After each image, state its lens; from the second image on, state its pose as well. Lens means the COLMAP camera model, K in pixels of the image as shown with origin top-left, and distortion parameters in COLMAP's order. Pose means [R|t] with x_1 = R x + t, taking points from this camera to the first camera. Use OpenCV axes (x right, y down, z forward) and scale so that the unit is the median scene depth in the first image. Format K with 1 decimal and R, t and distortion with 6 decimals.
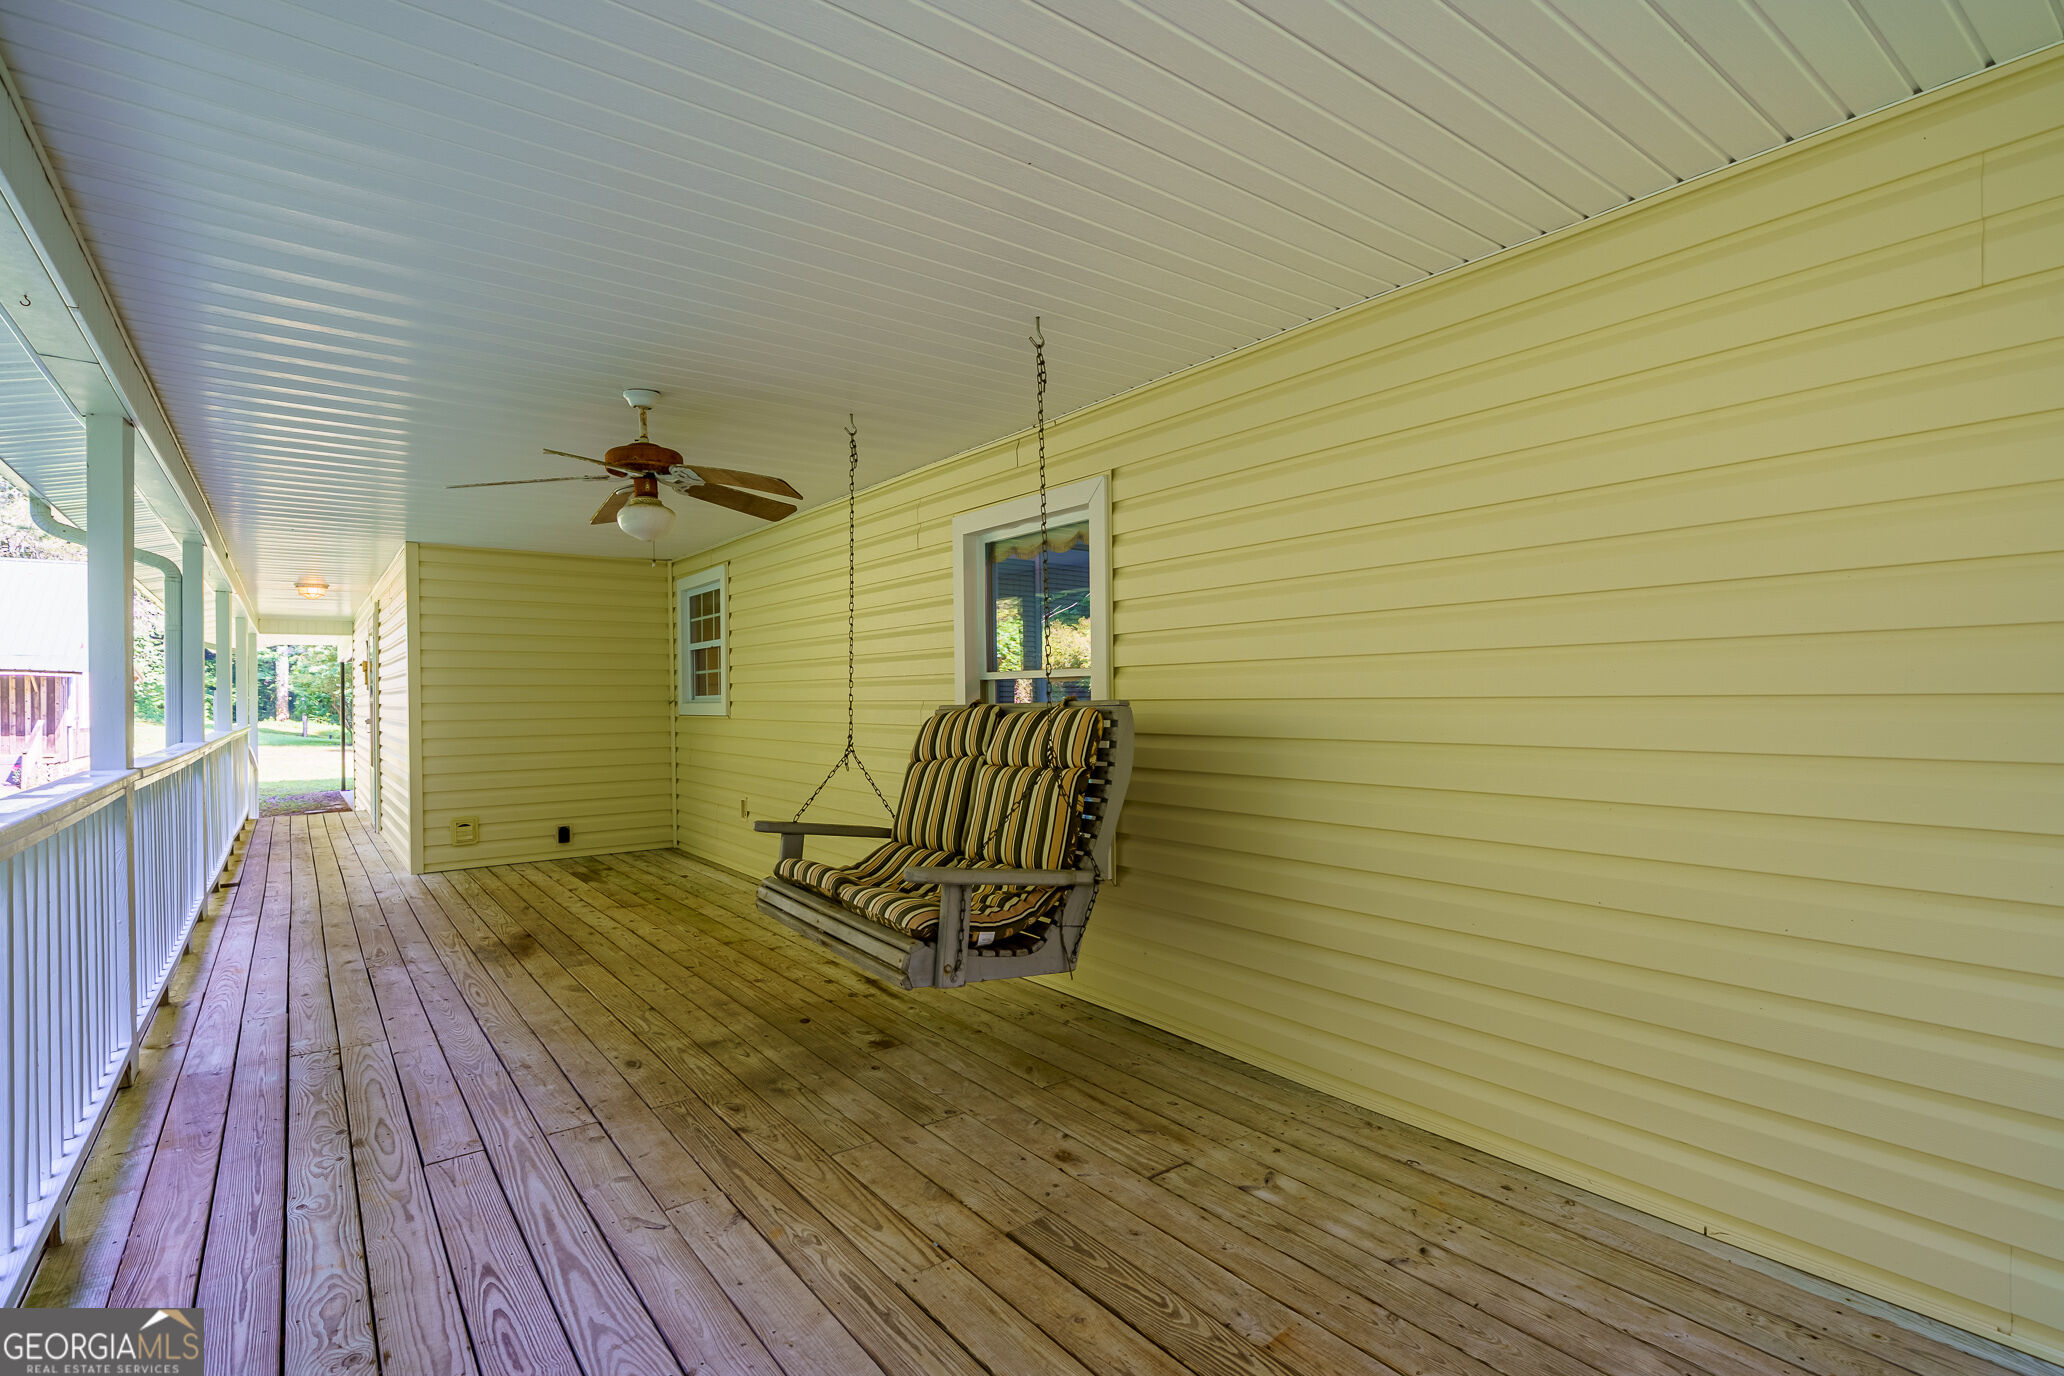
lens RADIAL K [[986.3, 0, 1035.6], [0, 986.3, 689.7], [0, 0, 1]] dist [0.004697, 0.000933]
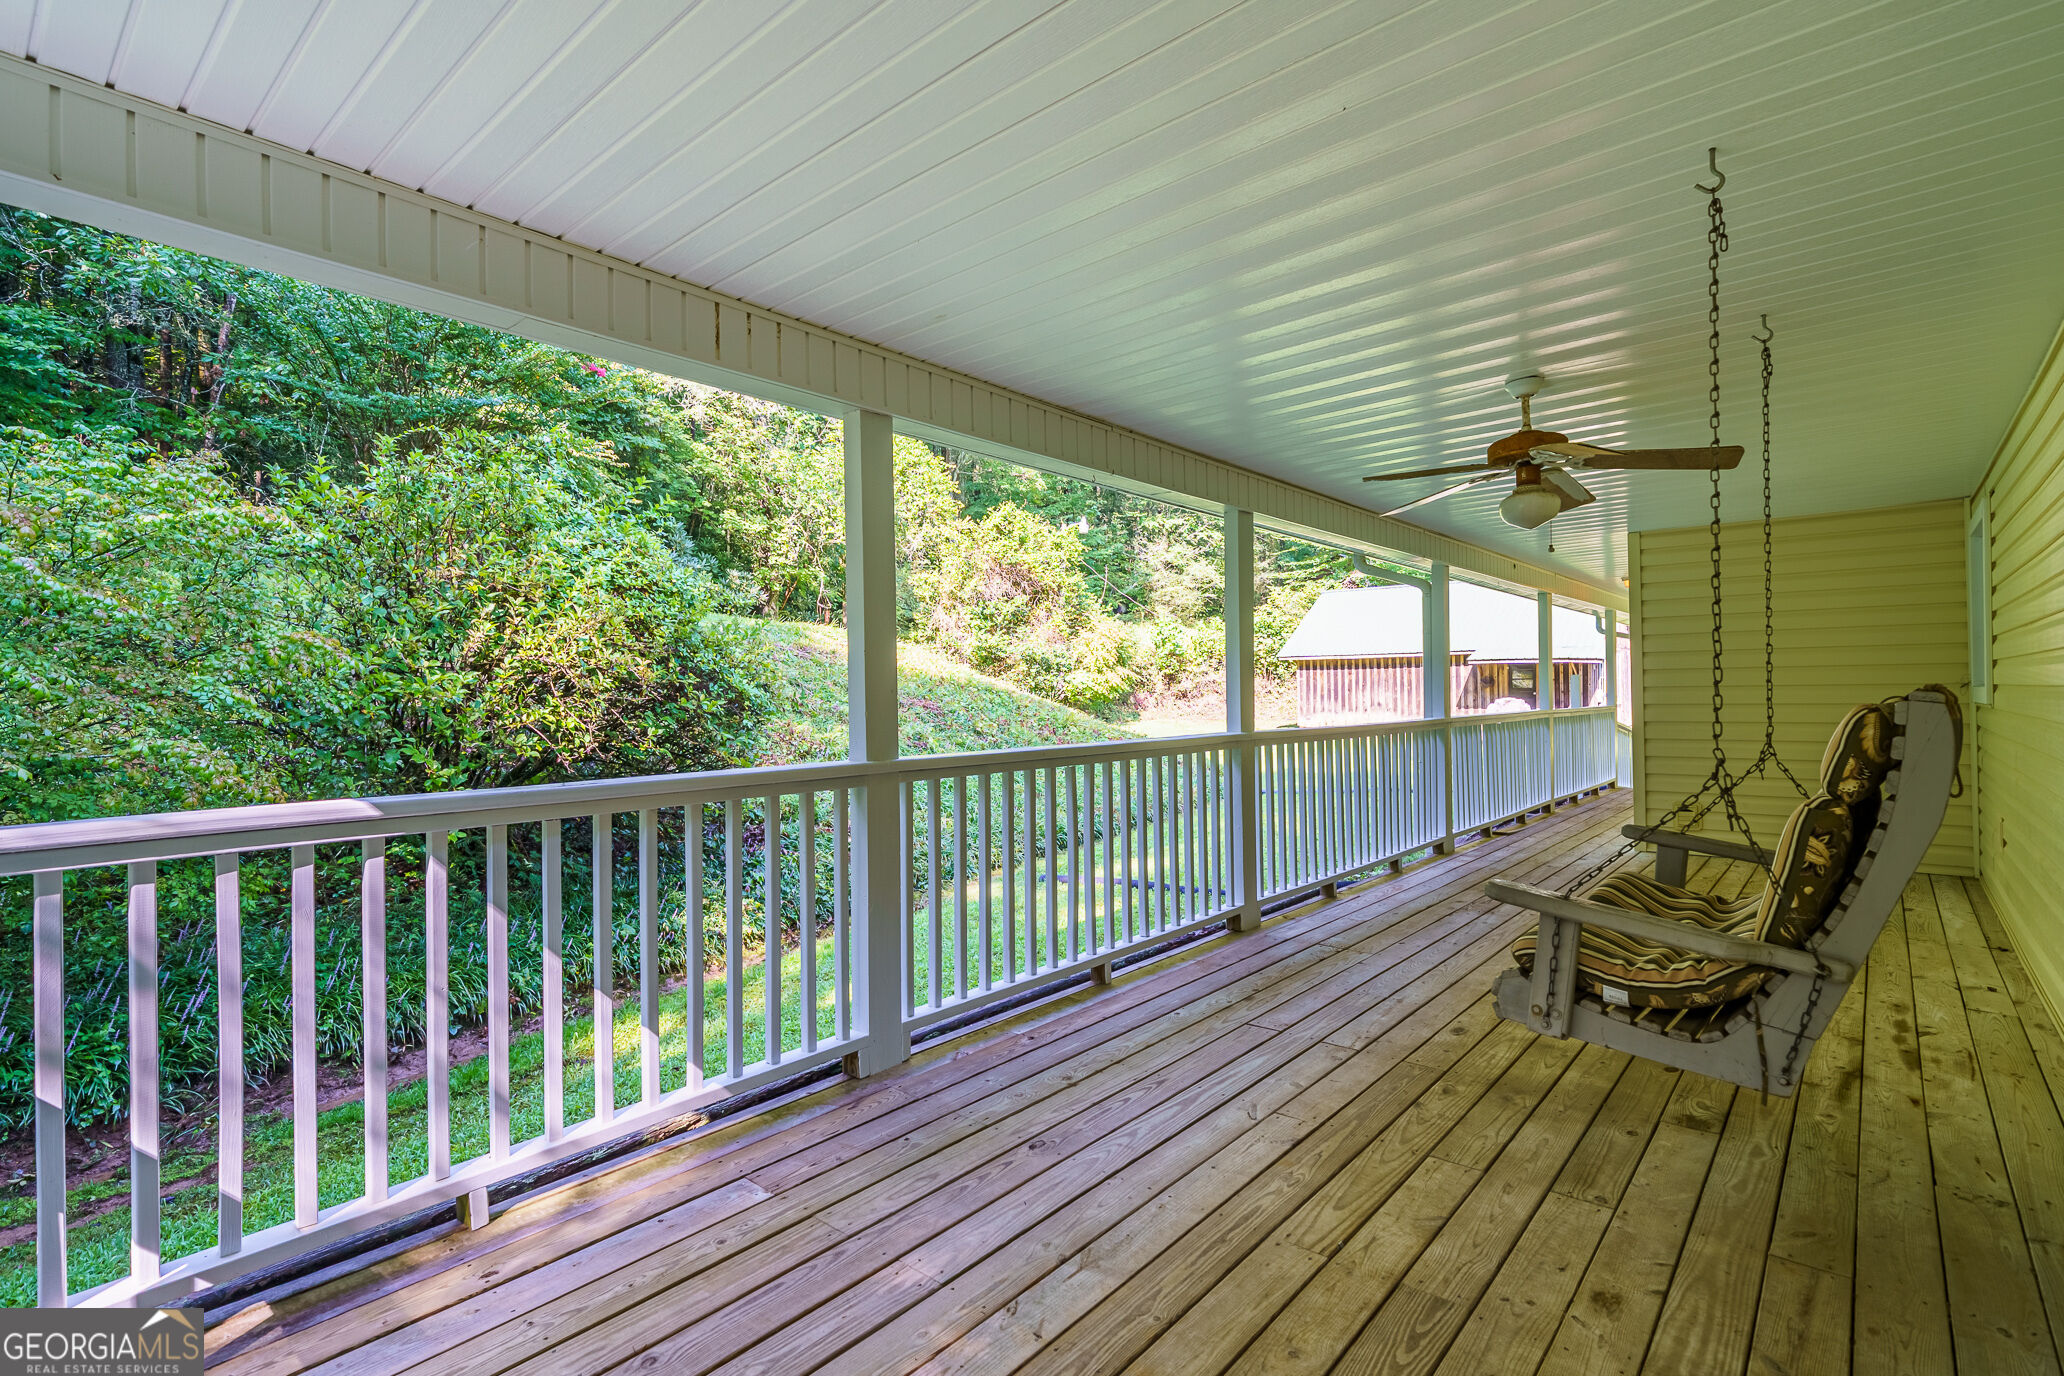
lens RADIAL K [[986.3, 0, 1032.1], [0, 986.3, 689.8], [0, 0, 1]] dist [0.004697, 0.000933]
pose [[0.204426, 0.003375, -0.978876, 0.611625], [0.018246, 0.999807, 0.007257, -0.005599], [0.978712, -0.019345, 0.204325, 0.383546]]
